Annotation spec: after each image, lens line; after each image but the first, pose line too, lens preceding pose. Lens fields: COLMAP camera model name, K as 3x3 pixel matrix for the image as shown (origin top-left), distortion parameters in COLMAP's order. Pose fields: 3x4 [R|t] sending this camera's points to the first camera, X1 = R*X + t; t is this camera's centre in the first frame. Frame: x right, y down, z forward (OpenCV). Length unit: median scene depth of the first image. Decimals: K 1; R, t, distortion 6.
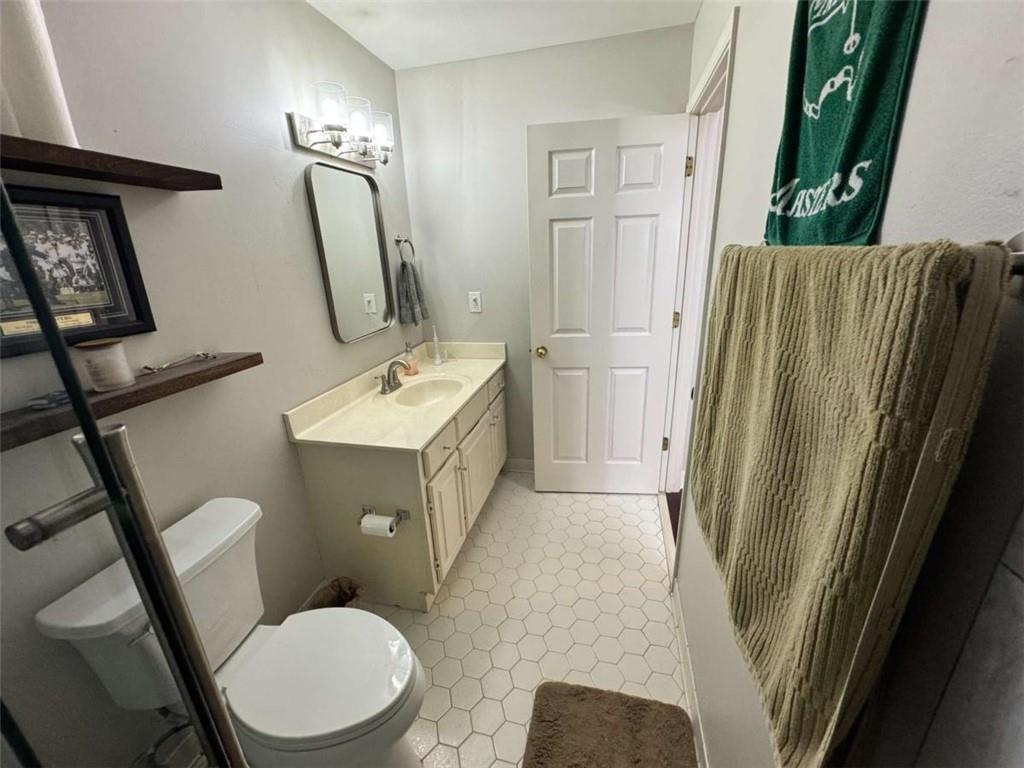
lens RADIAL K [[406.2, 0, 515.9], [0, 406.2, 377.2], [0, 0, 1]] dist [-0.000835, 0.000768]
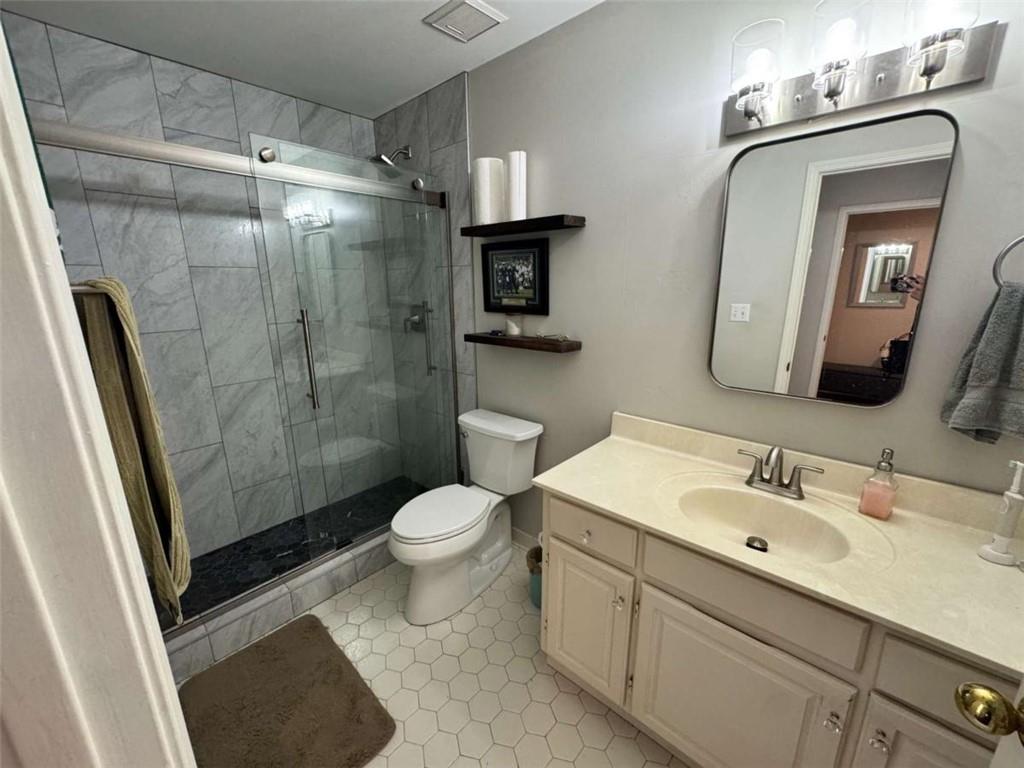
lens RADIAL K [[406.2, 0, 514.3], [0, 406.2, 380.8], [0, 0, 1]] dist [-0.000835, 0.000768]
pose [[-0.470991, 0.246198, -0.847085, 0.765330], [-0.240576, 0.888015, 0.391857, -0.566066], [0.848699, 0.388350, -0.359018, 1.799709]]
